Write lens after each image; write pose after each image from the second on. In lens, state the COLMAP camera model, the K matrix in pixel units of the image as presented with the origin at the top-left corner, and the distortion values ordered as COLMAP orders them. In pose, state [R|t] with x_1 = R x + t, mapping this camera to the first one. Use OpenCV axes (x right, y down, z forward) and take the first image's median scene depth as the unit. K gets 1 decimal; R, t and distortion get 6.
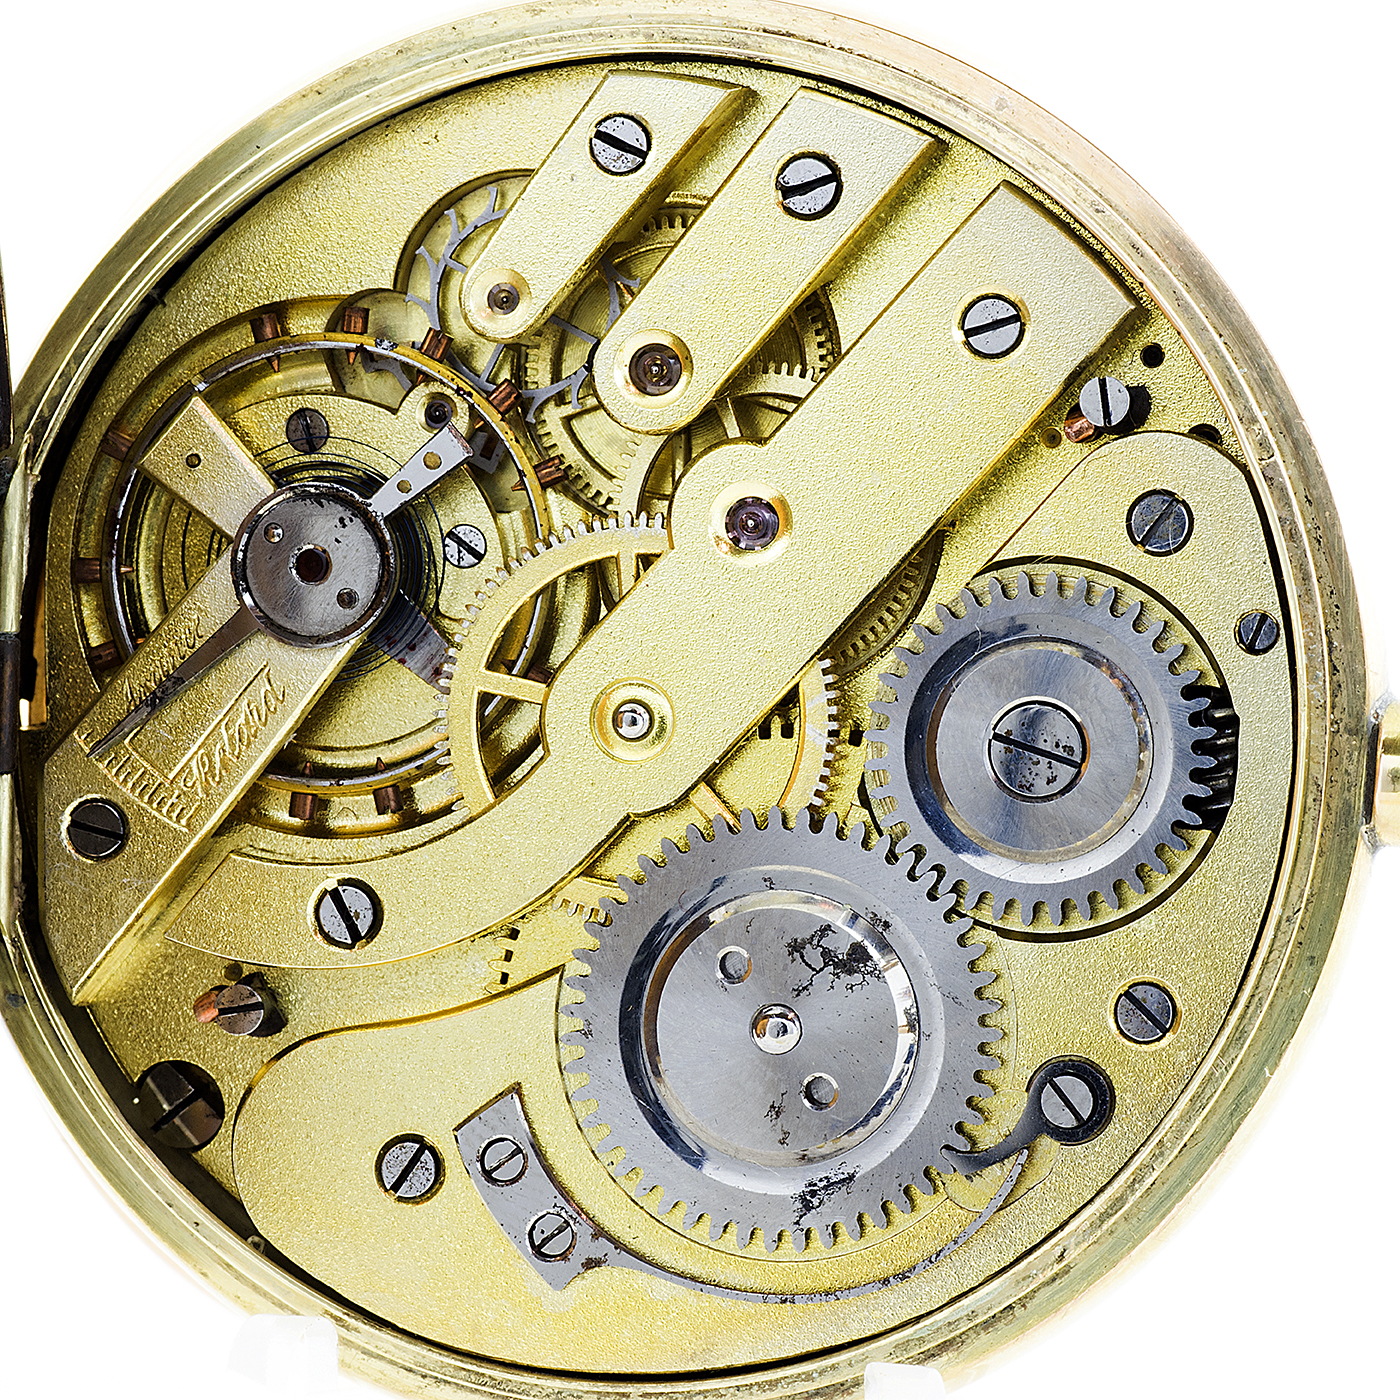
lens RADIAL K [[8781.5, 0, 700.0], [0, 8781.5, 700.0], [0, 0, 1]] dist [0.390470, 8.059926]
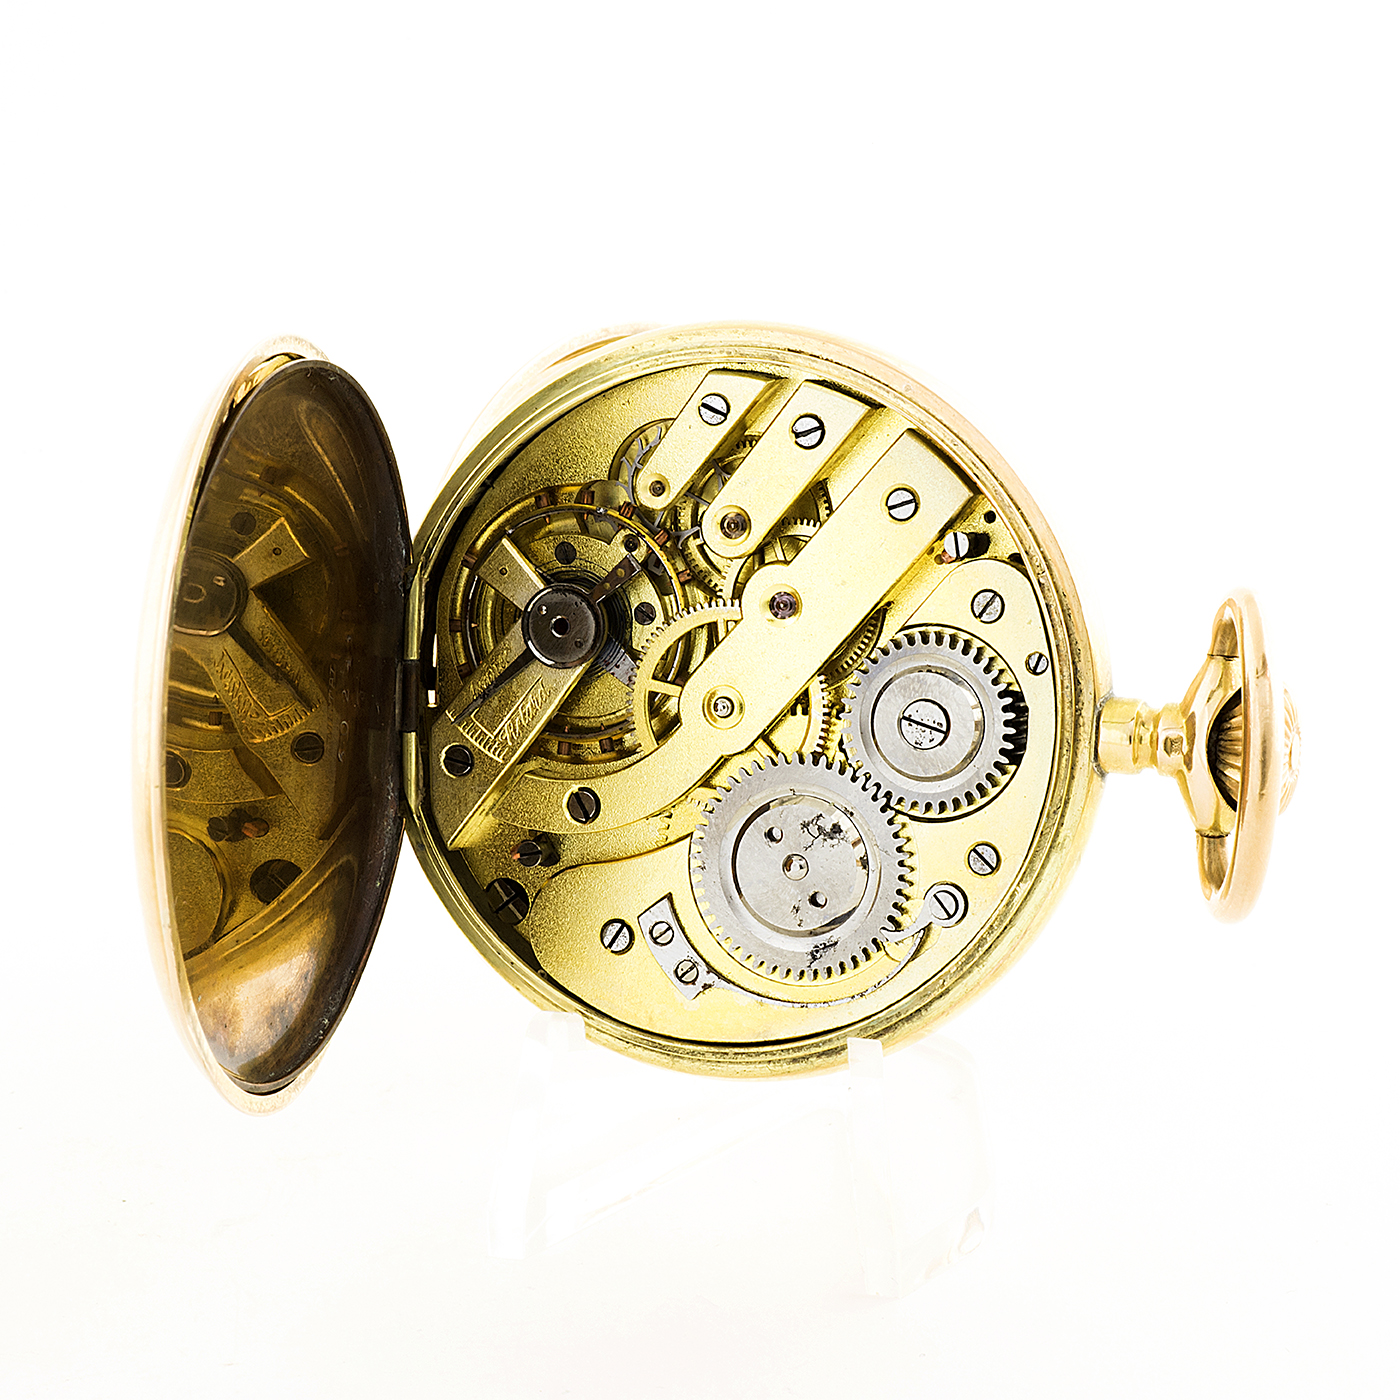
lens RADIAL K [[8781.5, 0, 700.0], [0, 8781.5, 700.0], [0, 0, 1]] dist [0.390470, 8.059926]
pose [[0.984970, -0.000456, -0.172722, 0.320212], [0.011922, 0.997791, 0.065353, -0.125290], [0.172311, -0.066430, 0.982800, -0.898236]]
